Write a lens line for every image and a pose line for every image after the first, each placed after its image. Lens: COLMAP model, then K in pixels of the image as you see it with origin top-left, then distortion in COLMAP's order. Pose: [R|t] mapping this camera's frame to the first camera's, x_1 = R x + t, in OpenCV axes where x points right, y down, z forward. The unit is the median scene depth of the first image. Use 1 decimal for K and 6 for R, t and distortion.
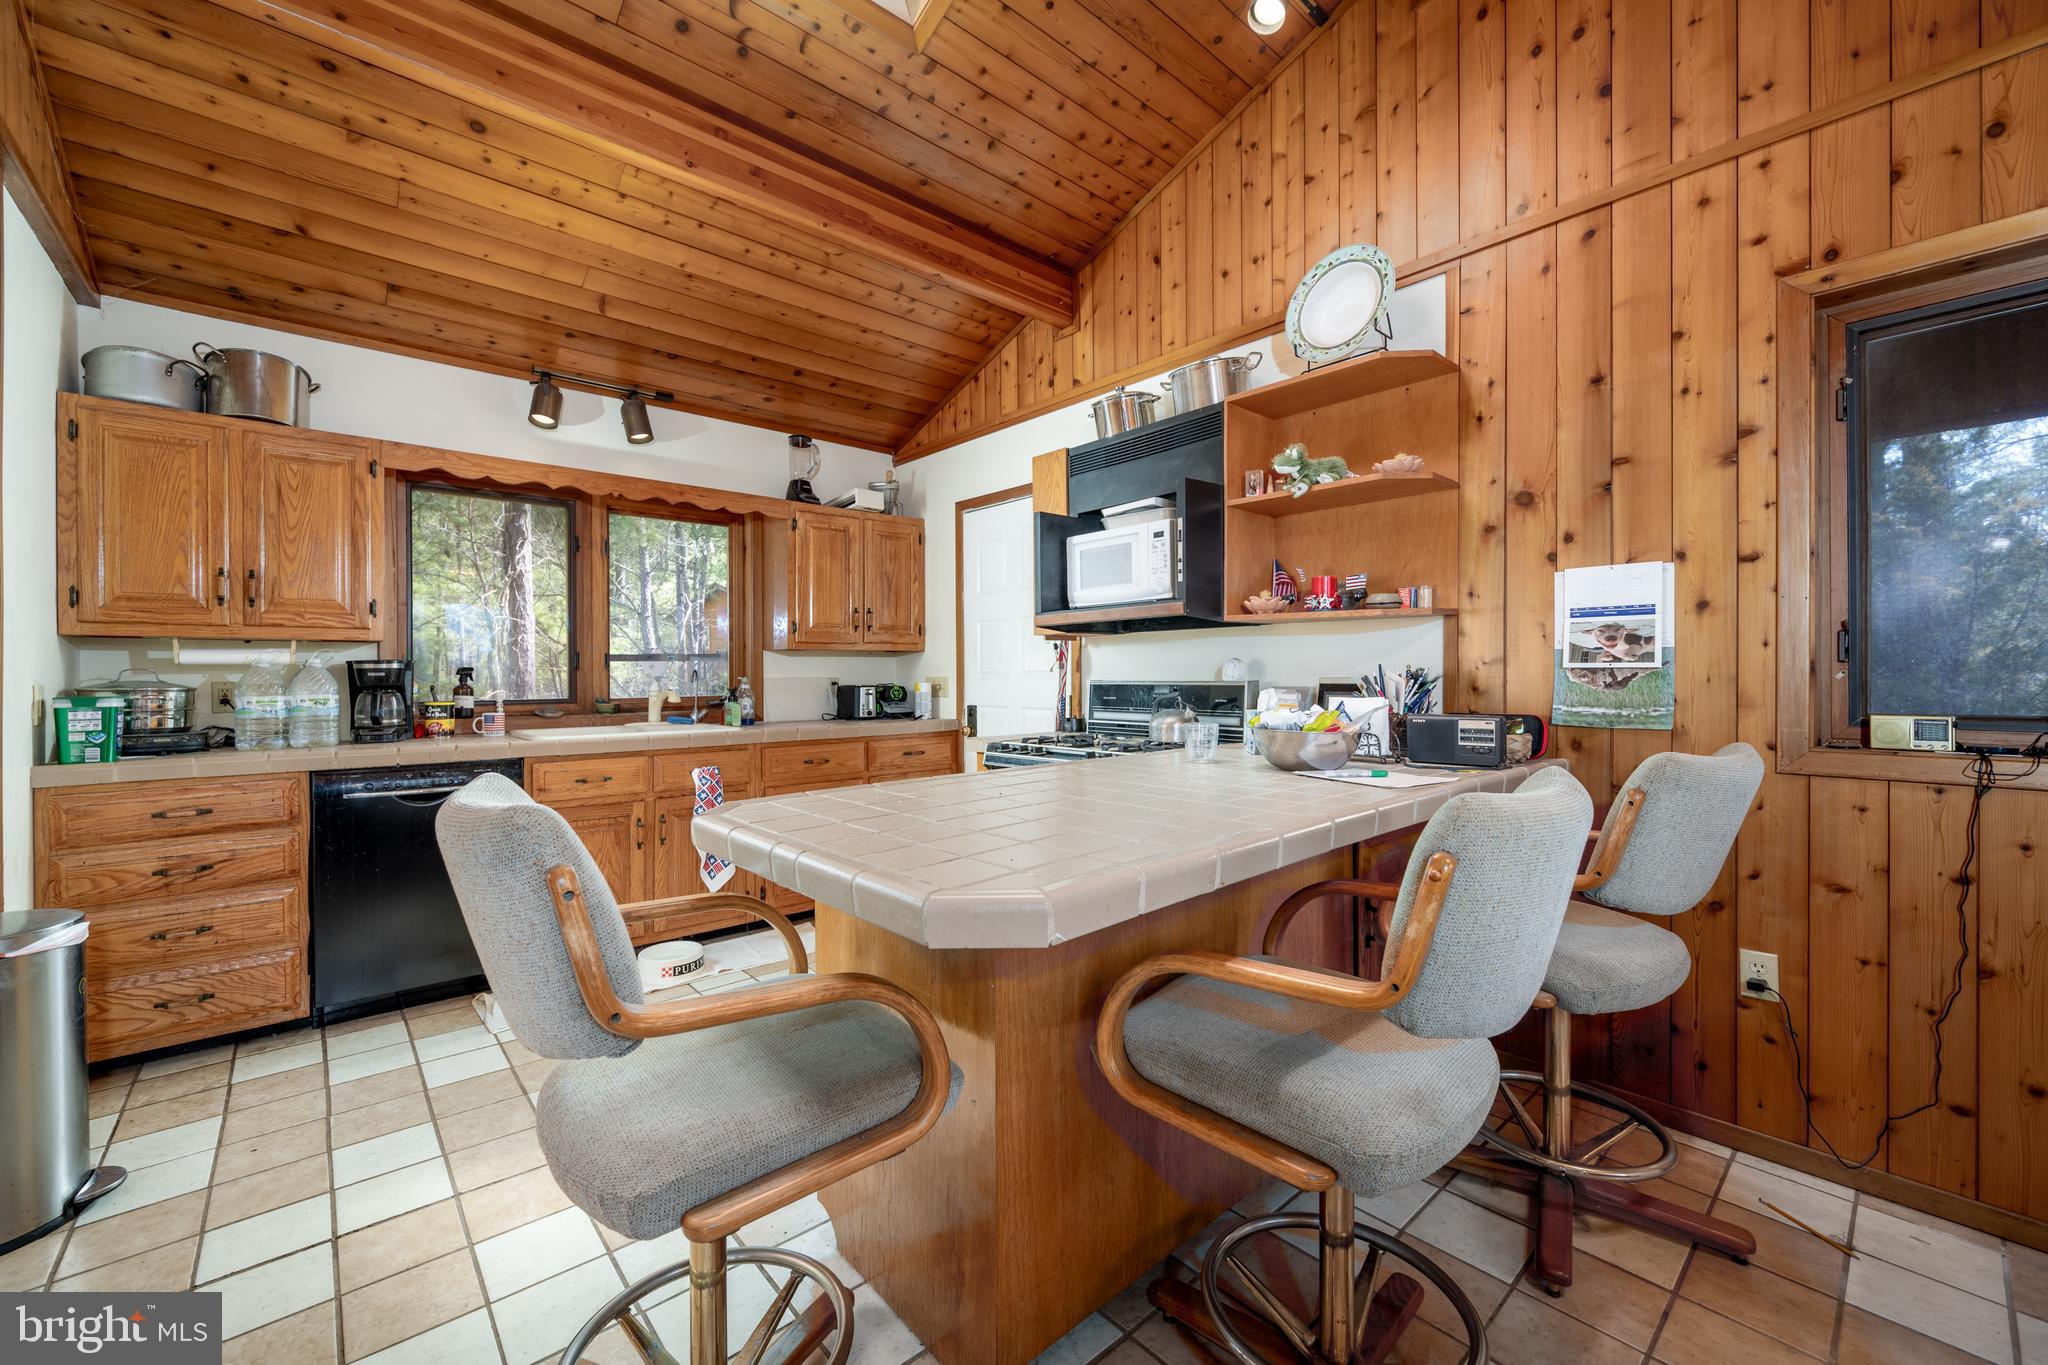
lens RADIAL K [[817.8, 0, 1023.1], [0, 817.8, 677.6], [0, 0, 1]] dist [-0.002221, 0.000003]
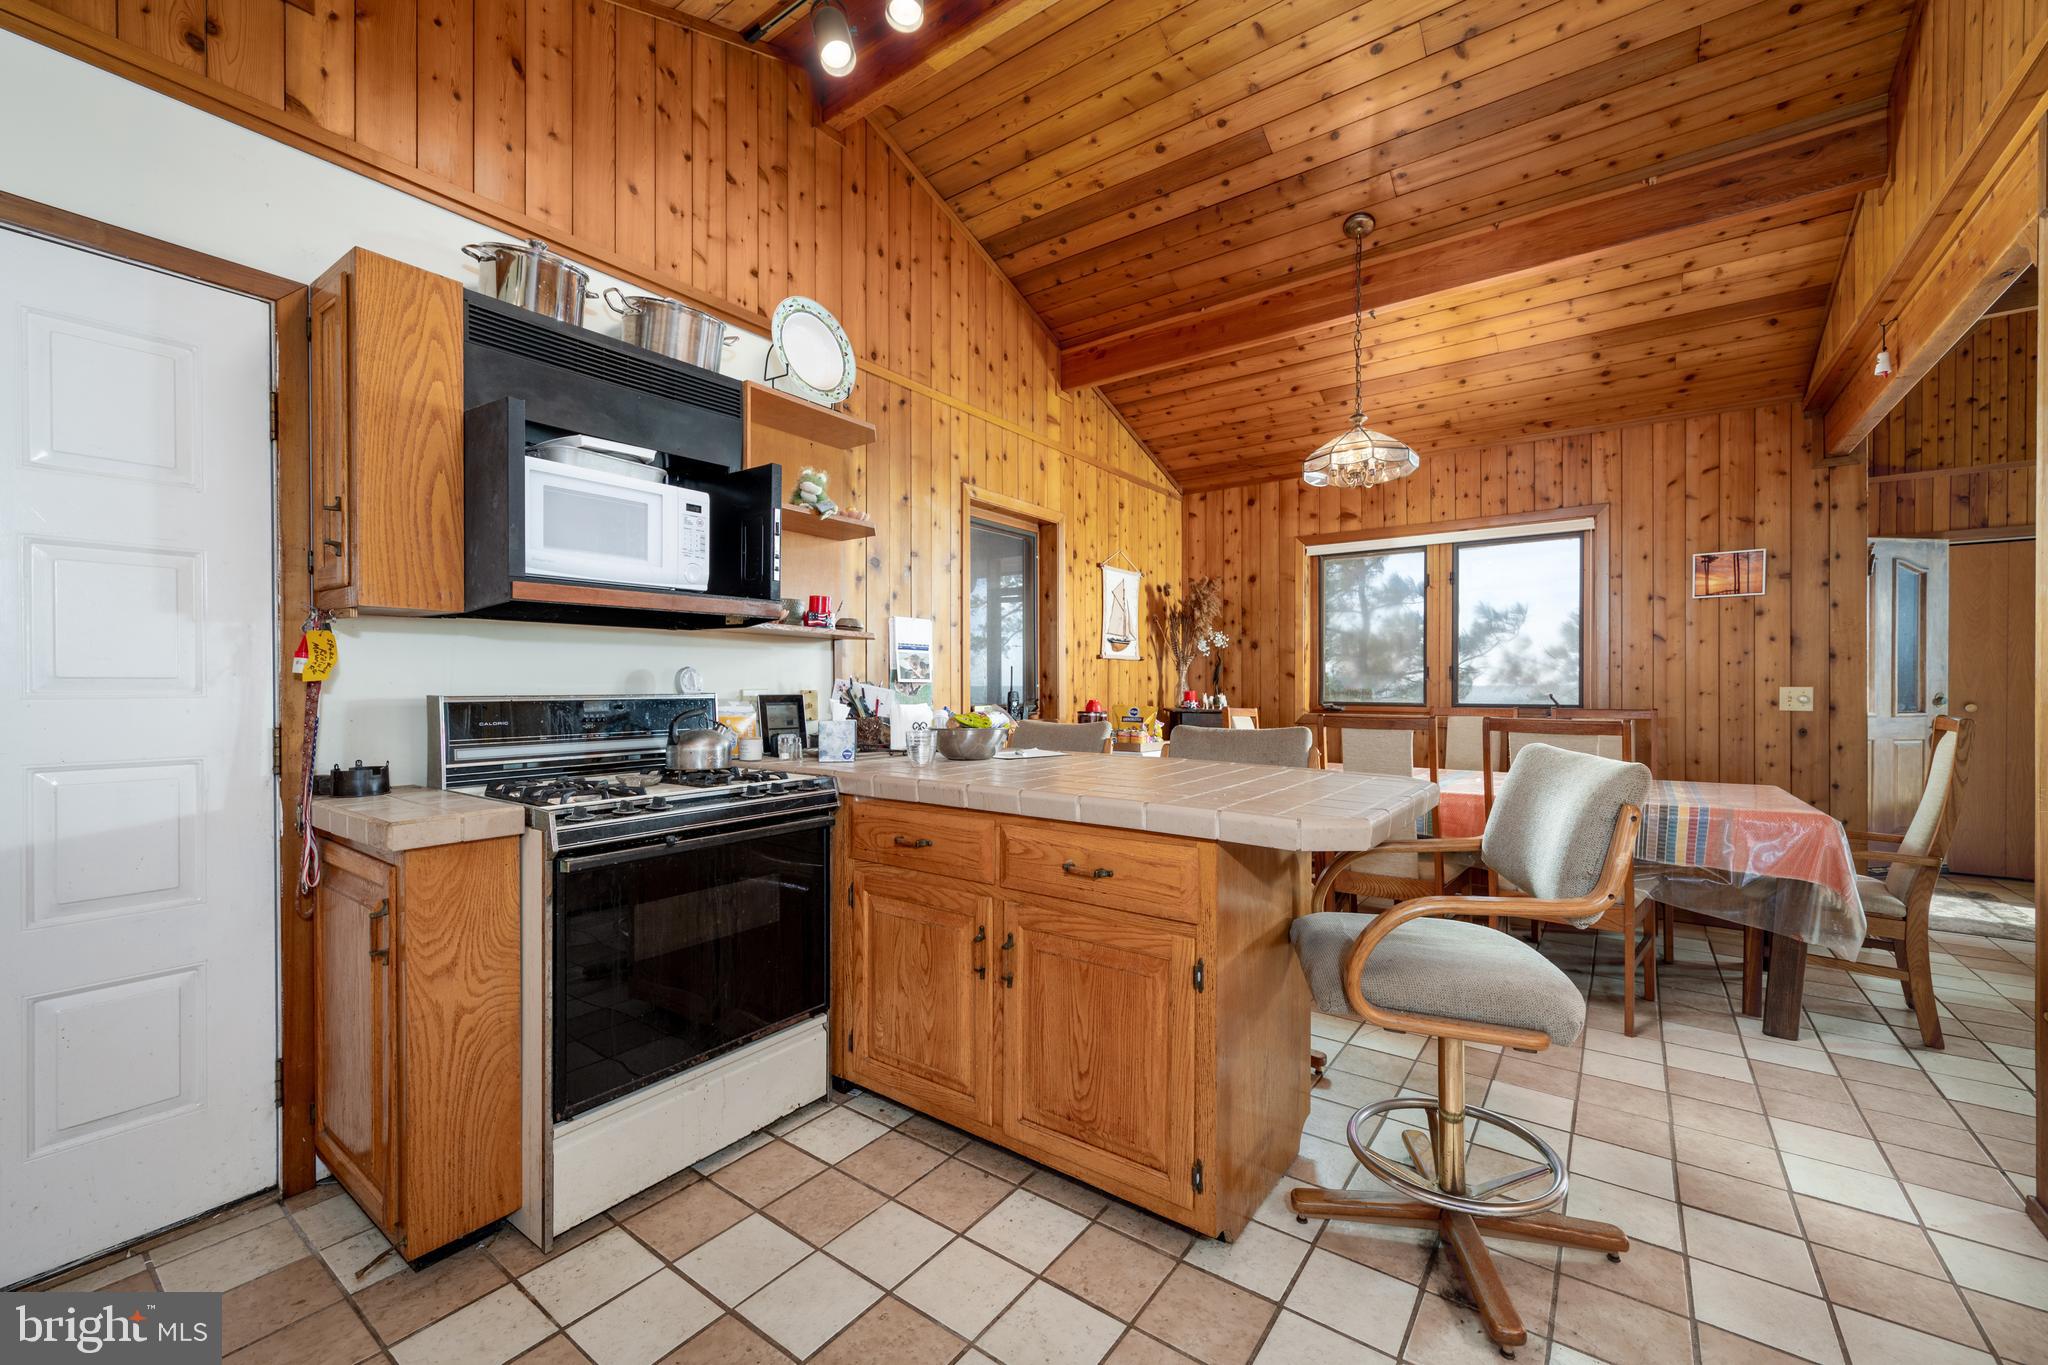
lens RADIAL K [[817.8, 0, 1020.5], [0, 817.8, 687.0], [0, 0, 1]] dist [-0.002221, 0.000003]
pose [[-0.216376, -0.001780, 0.976309, -0.734118], [0.000089, 0.999998, 0.001842, -0.004976], [-0.976310, 0.000486, -0.216375, 0.946206]]
